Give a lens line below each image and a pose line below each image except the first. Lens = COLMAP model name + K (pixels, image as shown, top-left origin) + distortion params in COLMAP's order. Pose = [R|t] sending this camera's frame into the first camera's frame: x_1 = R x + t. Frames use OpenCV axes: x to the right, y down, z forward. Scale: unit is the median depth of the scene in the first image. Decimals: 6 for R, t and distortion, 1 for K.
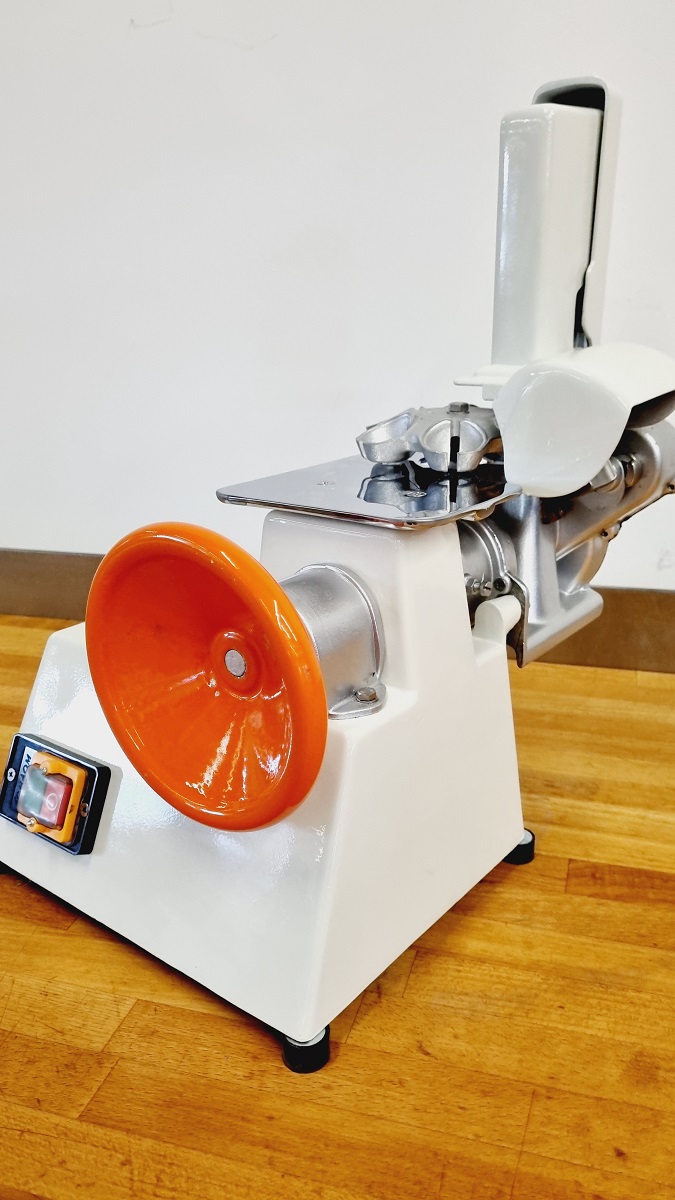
lens RADIAL K [[883.7, 0, 337.5], [0, 883.7, 600.0], [0, 0, 1]] dist [0.062617, -0.063714]
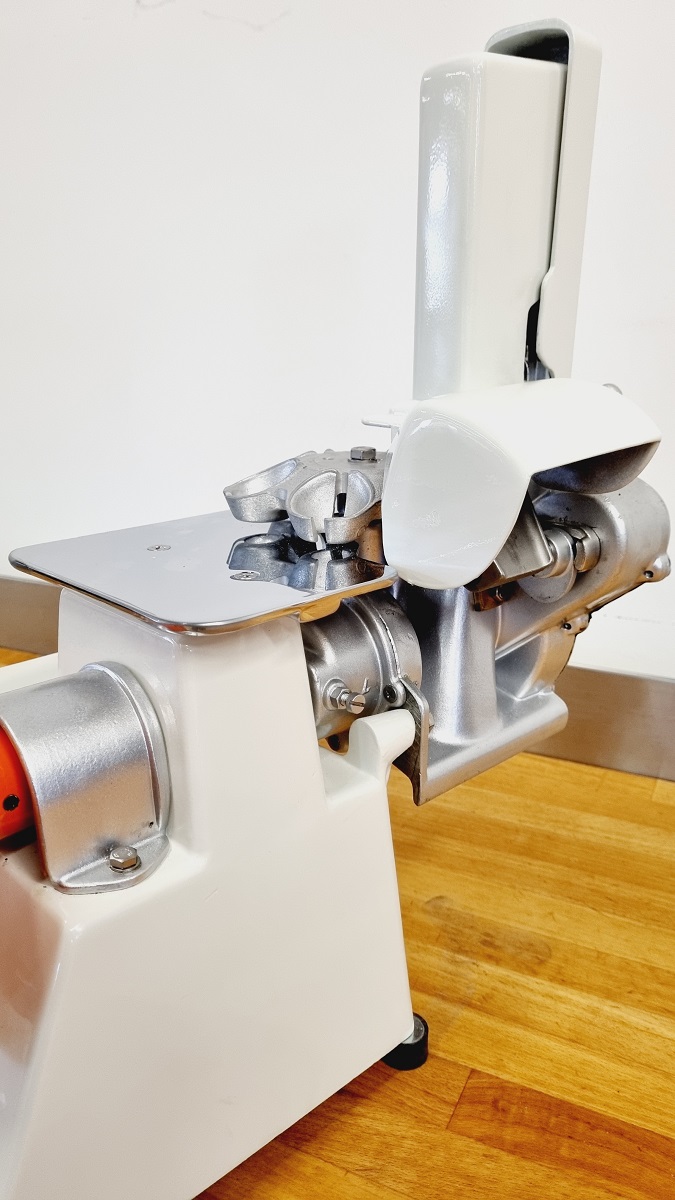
lens RADIAL K [[883.7, 0, 337.5], [0, 883.7, 600.0], [0, 0, 1]] dist [0.062617, -0.063714]
pose [[0.989243, 0.063264, -0.131890, 0.224440], [-0.065519, 0.997769, -0.012825, -0.081038], [0.130784, 0.021329, 0.991181, 0.243606]]
